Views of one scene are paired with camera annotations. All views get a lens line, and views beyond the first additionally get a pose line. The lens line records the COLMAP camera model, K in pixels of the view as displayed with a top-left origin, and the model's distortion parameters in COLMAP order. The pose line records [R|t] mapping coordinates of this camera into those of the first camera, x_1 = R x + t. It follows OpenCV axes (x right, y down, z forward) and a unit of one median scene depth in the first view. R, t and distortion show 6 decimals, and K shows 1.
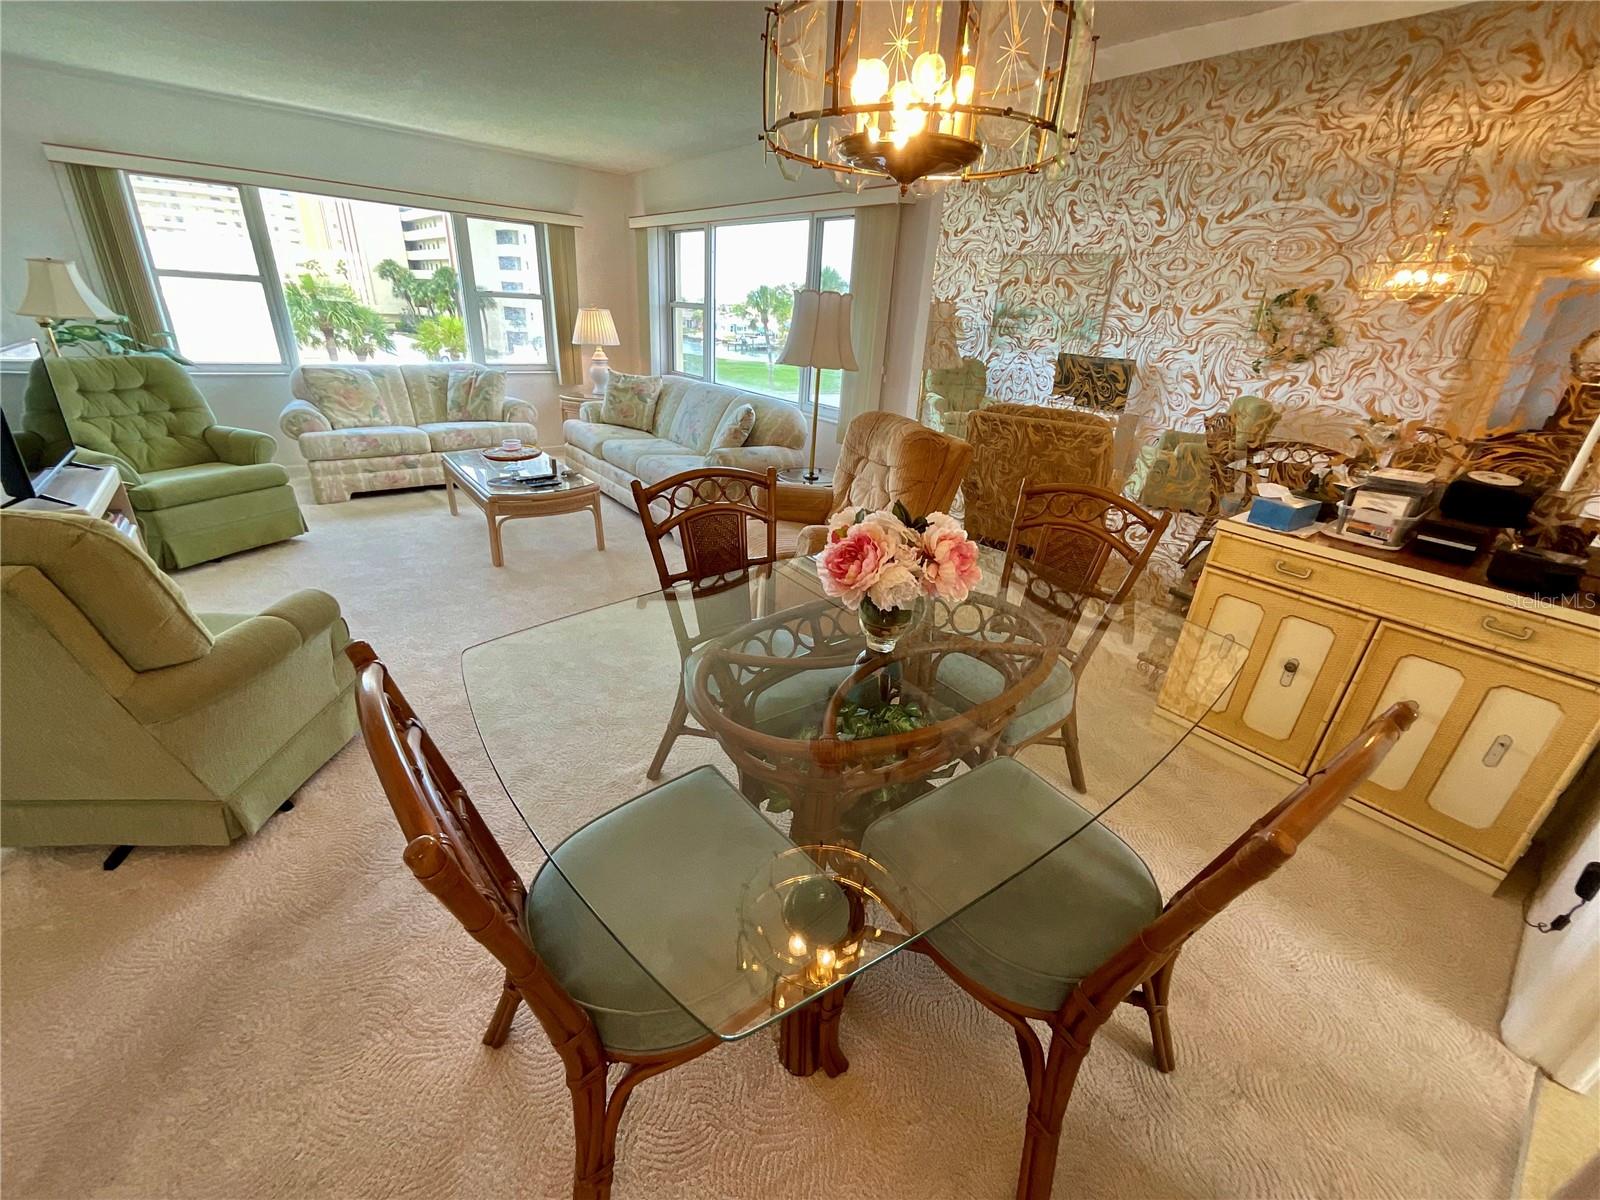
lens RADIAL K [[649.2, 0, 794.6], [0, 649.2, 593.4], [0, 0, 1]] dist [-0.002517, -0.000116]
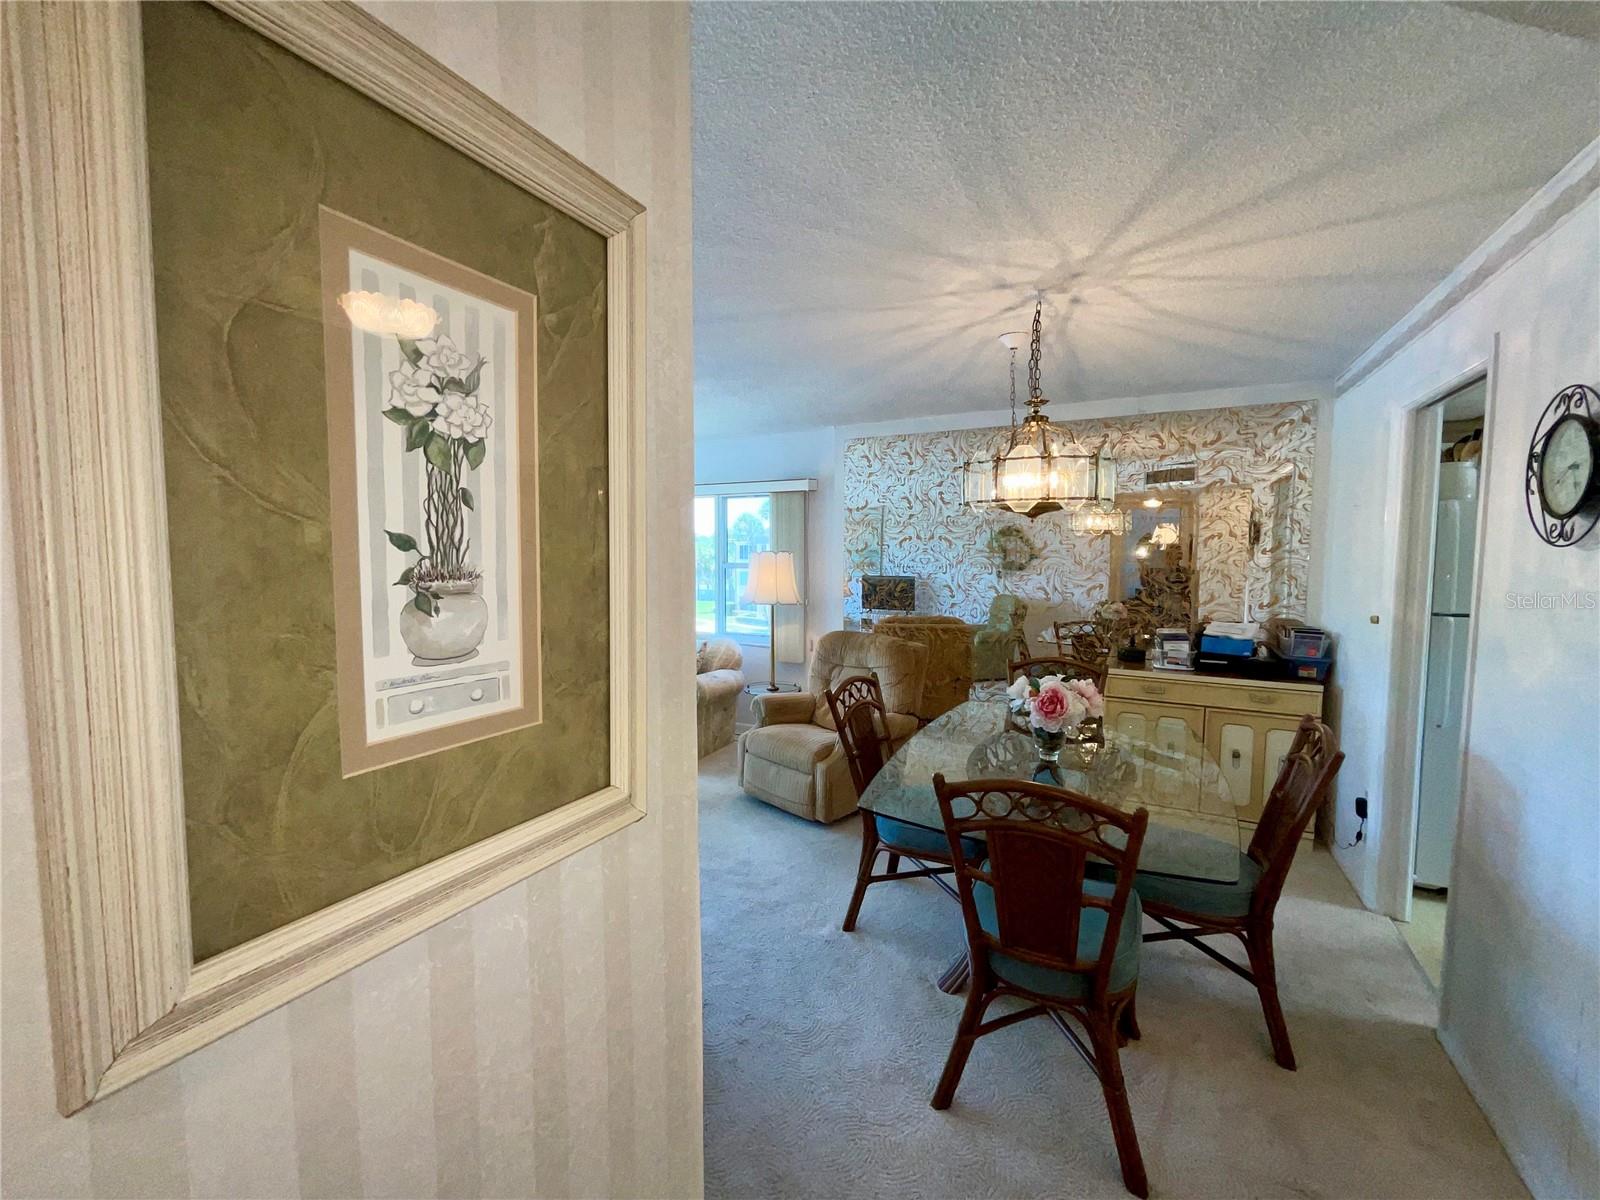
lens RADIAL K [[649.2, 0, 801.7], [0, 649.2, 595.2], [0, 0, 1]] dist [-0.002517, -0.000116]
pose [[0.910999, -0.089955, 0.402478, -0.464857], [0.215586, 0.935835, -0.278812, 0.004524], [-0.351572, 0.340766, 0.871938, -0.159276]]
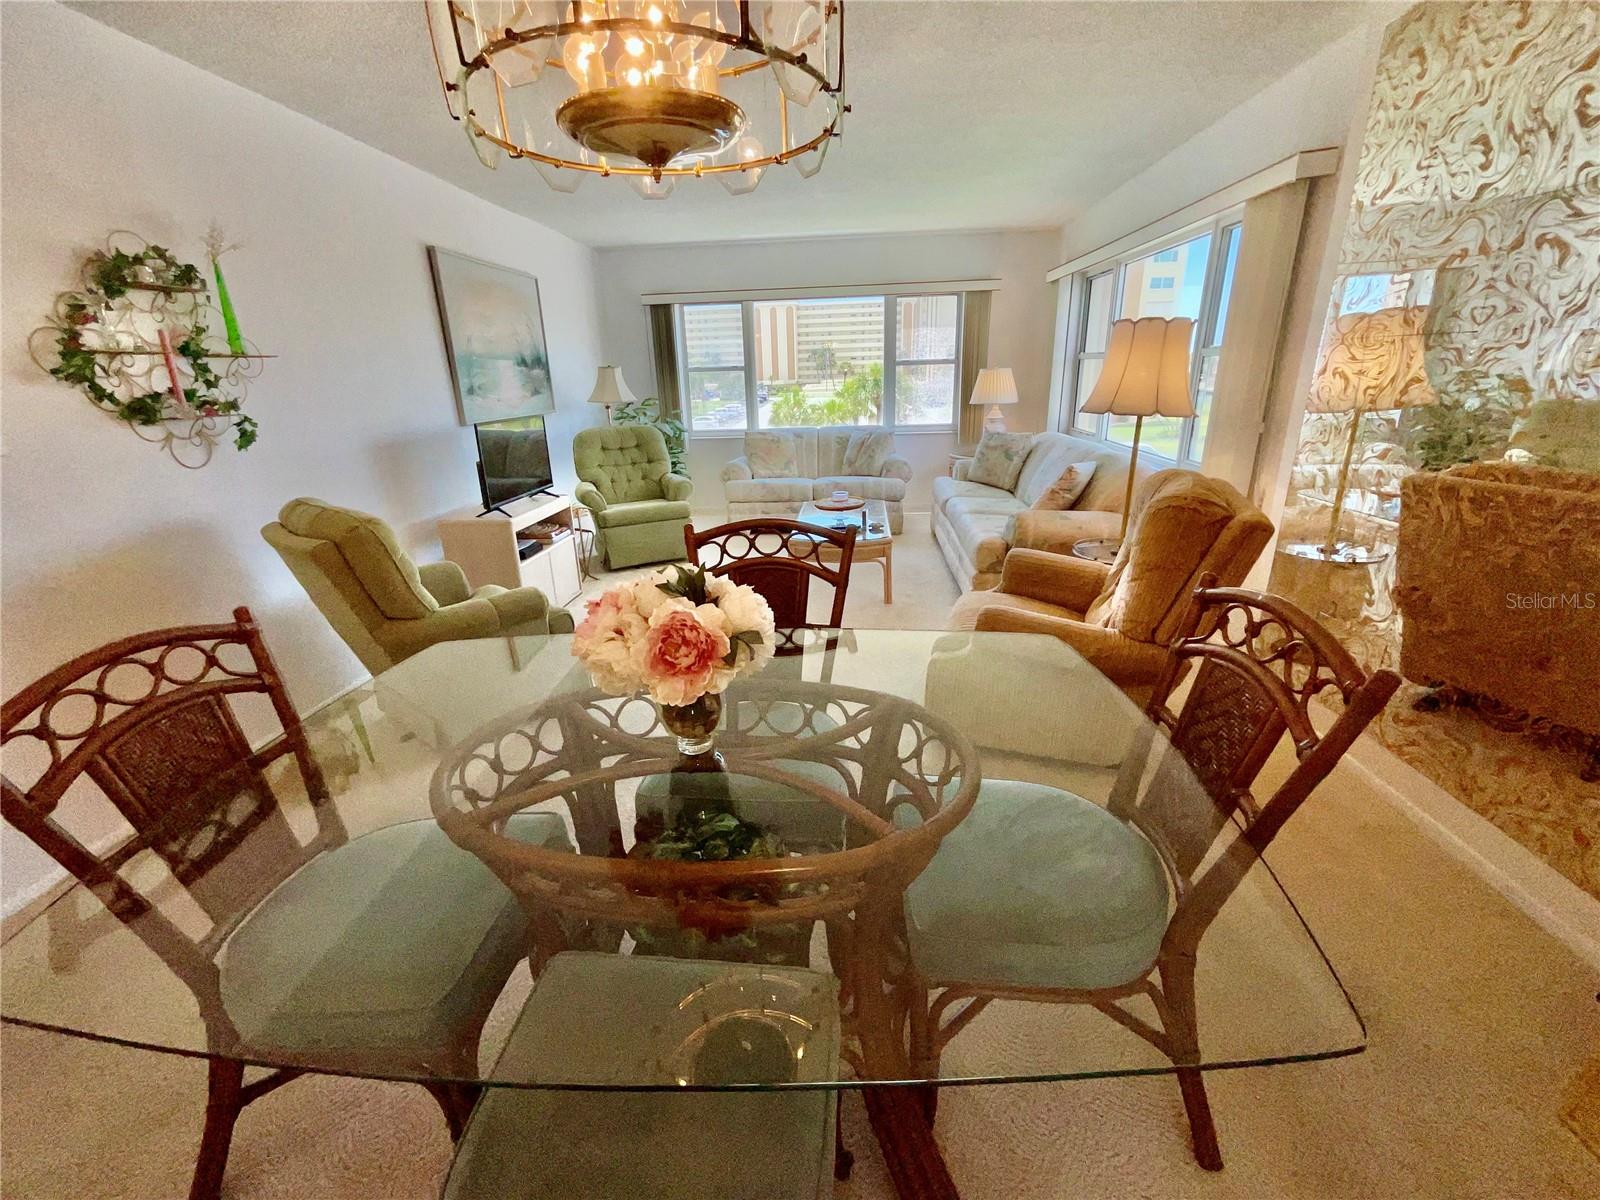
lens RADIAL K [[649.2, 0, 795.4], [0, 649.2, 599.6], [0, 0, 1]] dist [-0.002517, -0.000116]
pose [[0.731632, 0.148805, -0.665261, 0.312289], [-0.203133, 0.979141, -0.004386, -0.047868], [0.650731, 0.138345, 0.746598, 0.200040]]
